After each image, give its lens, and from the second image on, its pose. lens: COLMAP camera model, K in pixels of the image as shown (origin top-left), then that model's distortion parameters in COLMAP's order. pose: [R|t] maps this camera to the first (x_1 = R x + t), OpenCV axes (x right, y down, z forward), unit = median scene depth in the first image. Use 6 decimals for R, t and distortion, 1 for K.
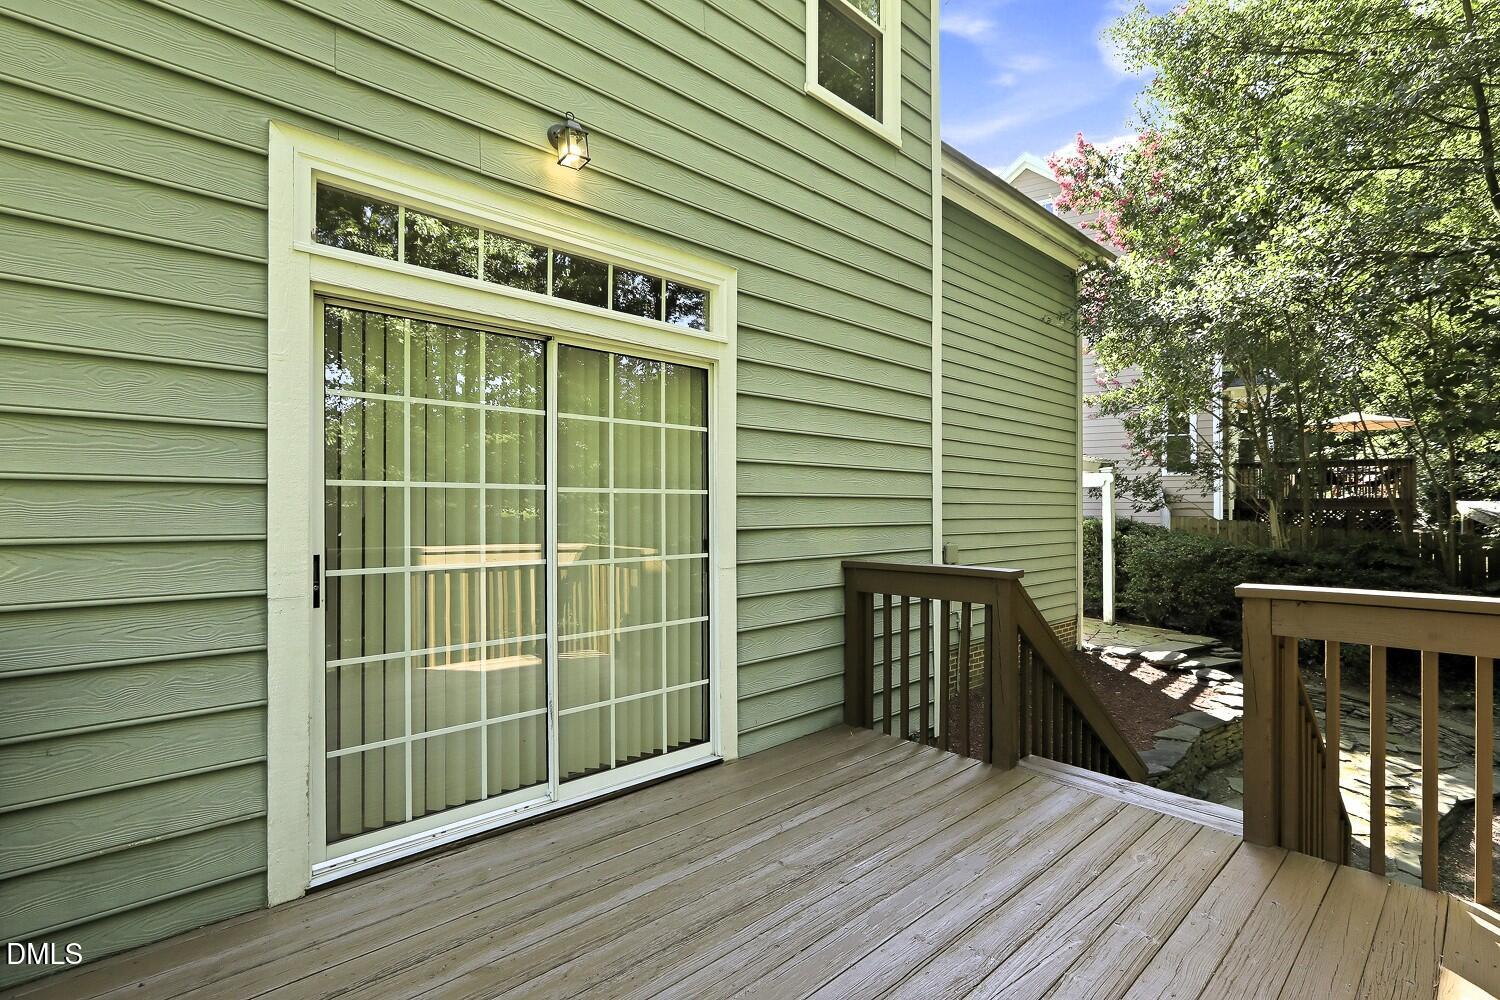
lens RADIAL K [[682.2, 0, 757.2], [0, 682.2, 506.6], [0, 0, 1]] dist [-0.013079, -0.000026]
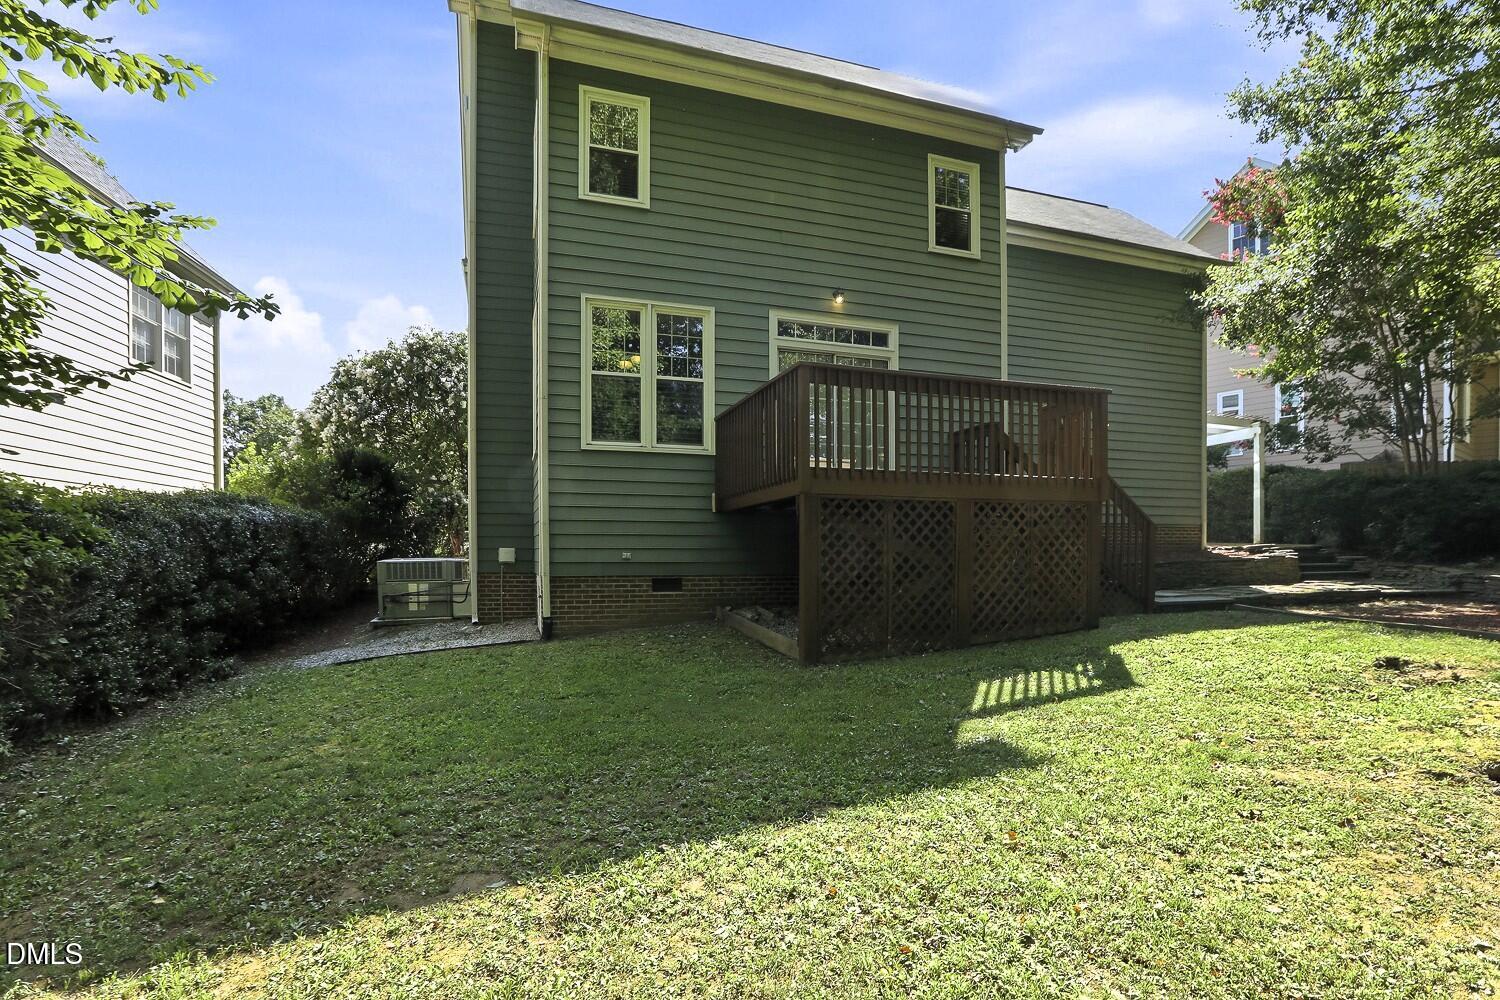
lens RADIAL K [[682.2, 0, 734.8], [0, 682.2, 556.1], [0, 0, 1]] dist [-0.013079, -0.000026]
pose [[0.900796, 0.010101, -0.434124, 0.736966], [-0.004309, 0.999888, 0.014323, 0.709137], [0.434220, -0.011031, 0.900739, -2.278107]]
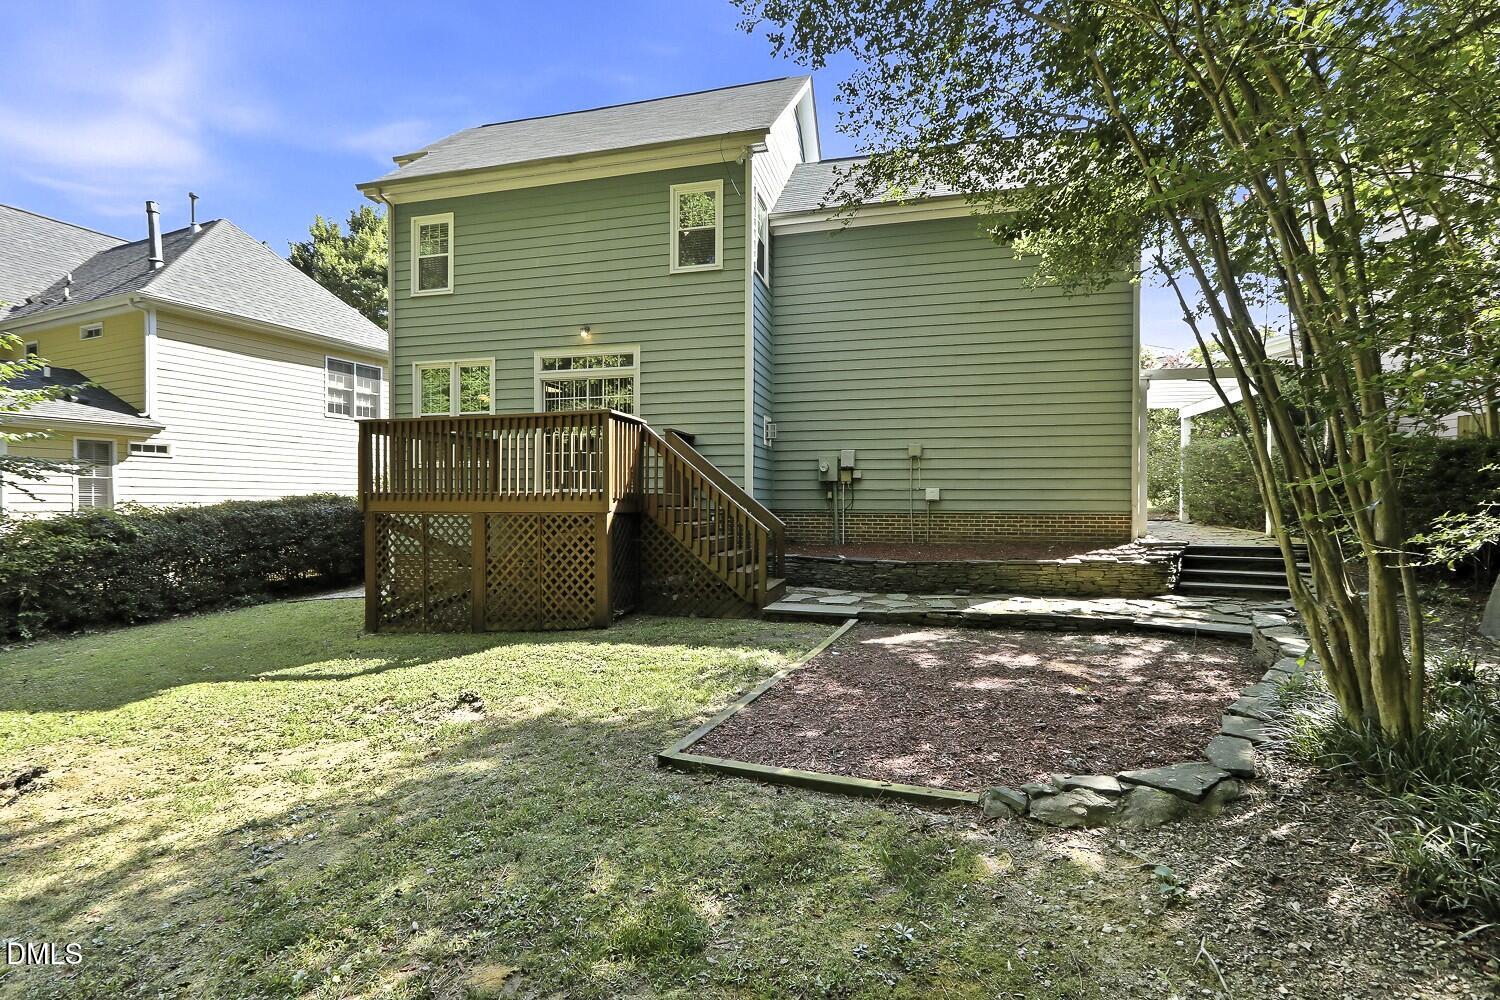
lens RADIAL K [[682.2, 0, 747.3], [0, 682.2, 506.9], [0, 0, 1]] dist [-0.013079, -0.000026]
pose [[0.537433, 0.007797, -0.843270, 3.630968], [-0.000547, 0.999960, 0.008897, 0.477531], [0.843306, -0.004320, 0.537416, -0.381590]]
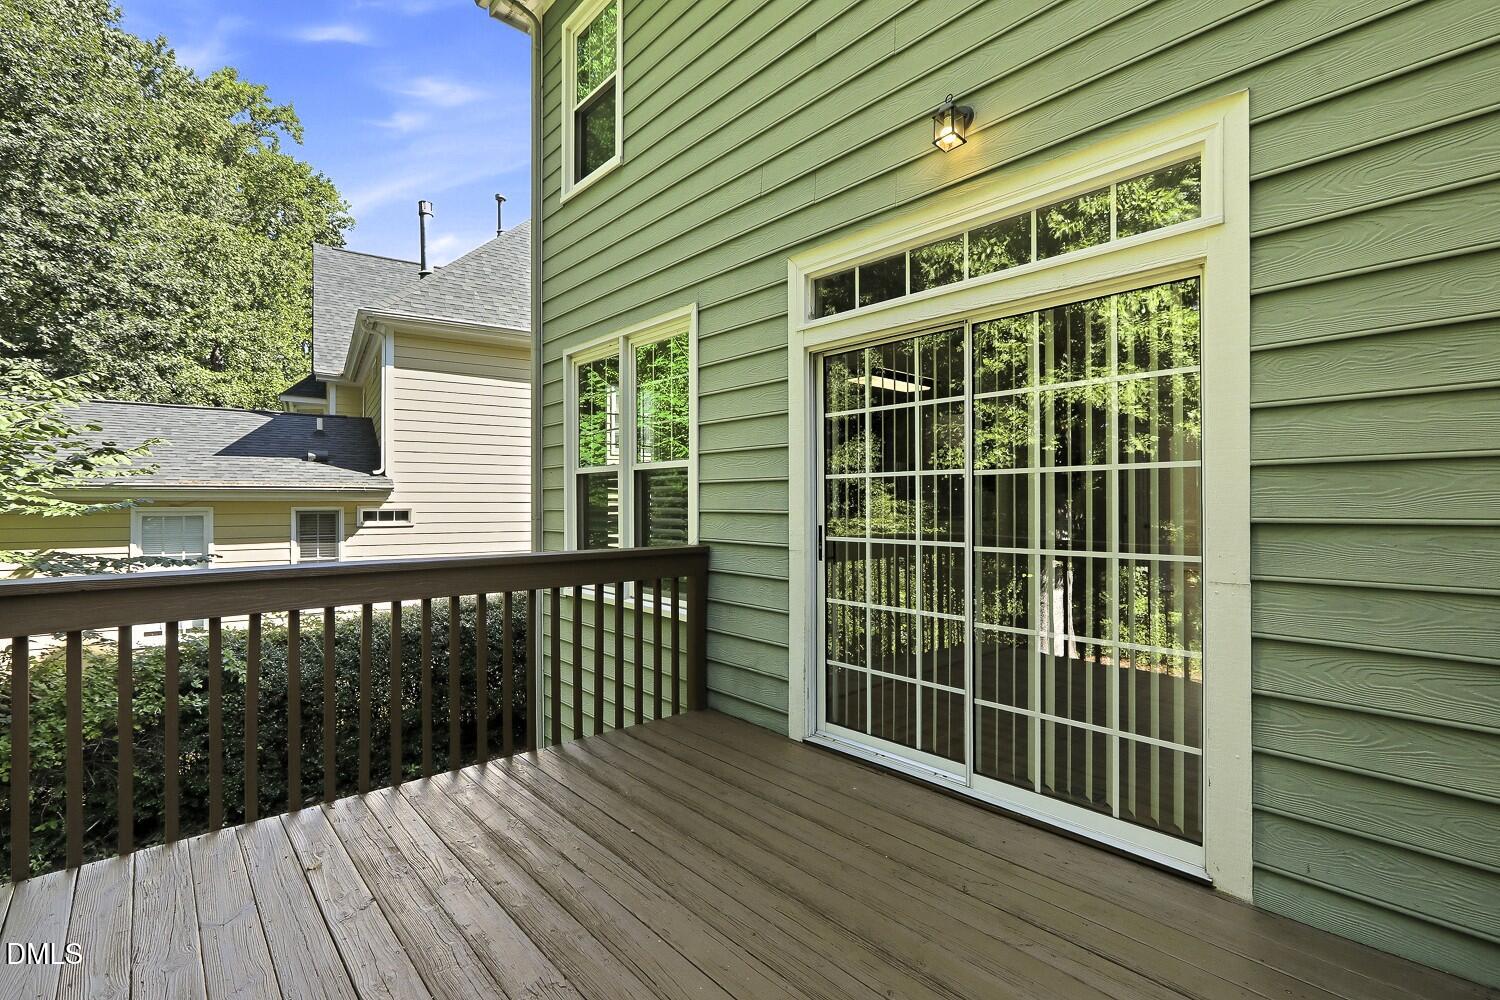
lens RADIAL K [[682.2, 0, 749.7], [0, 682.2, 496.8], [0, 0, 1]] dist [-0.013079, -0.000026]
pose [[-0.013231, -0.008306, -0.999878, 0.696409], [0.006989, 0.999940, -0.008399, 0.015566], [0.999888, -0.007099, -0.013172, 0.691836]]
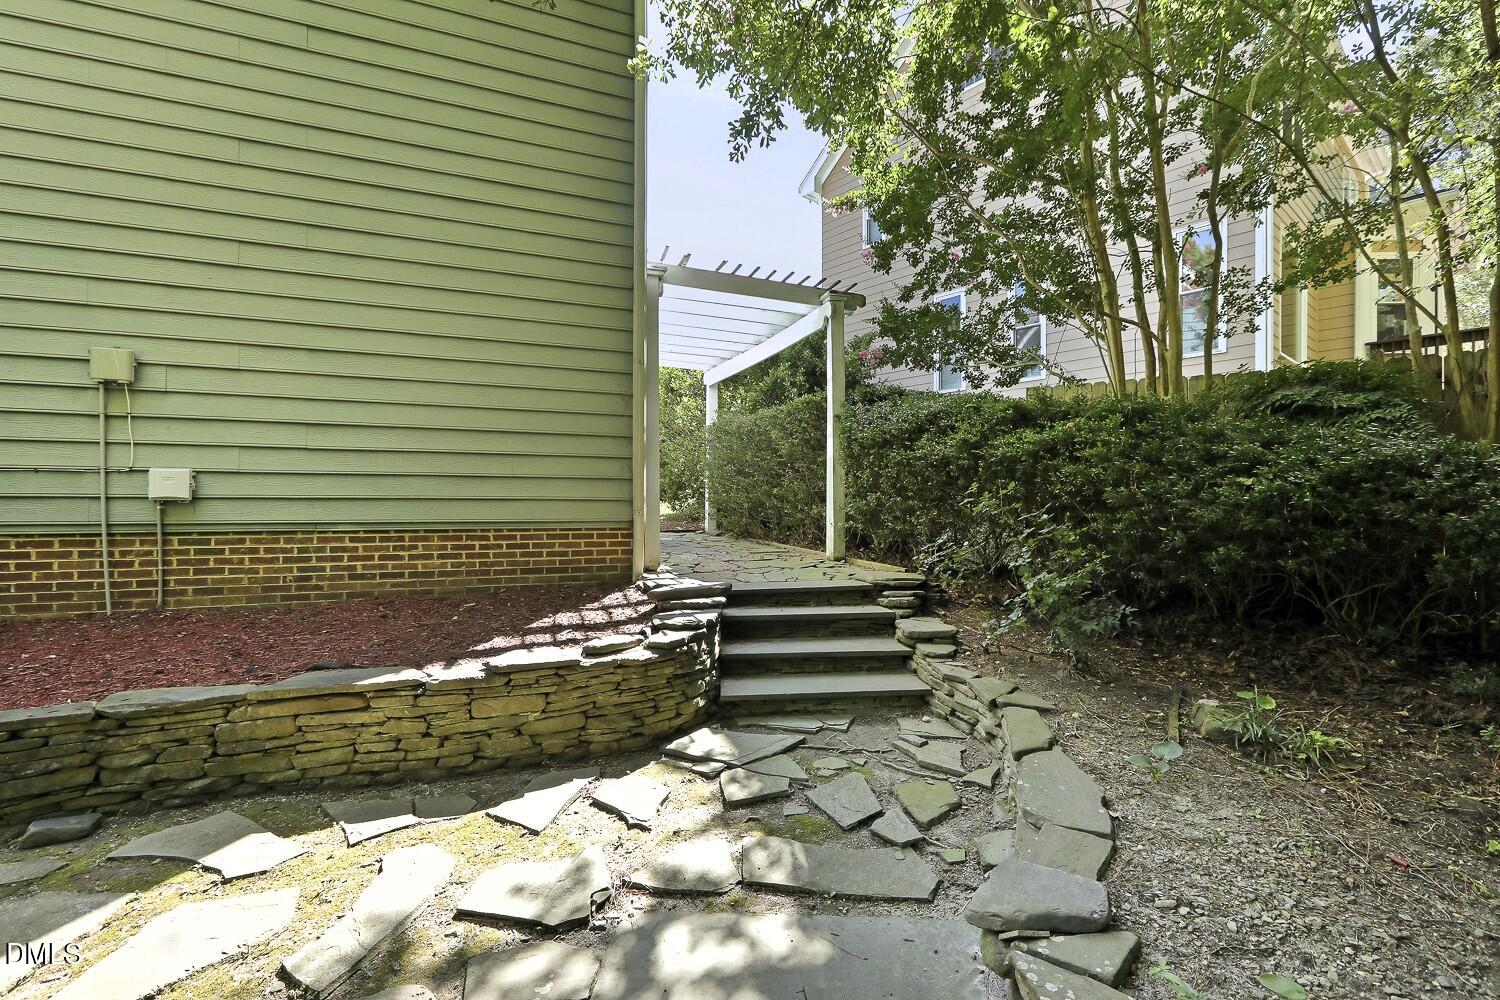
lens RADIAL K [[682.2, 0, 747.1], [0, 682.2, 507.0], [0, 0, 1]] dist [-0.013079, -0.000026]
pose [[0.935418, 0.001741, -0.353541, 2.601759], [-0.000605, 0.999994, 0.003324, 0.484949], [0.353544, -0.002895, 0.935413, 1.719590]]
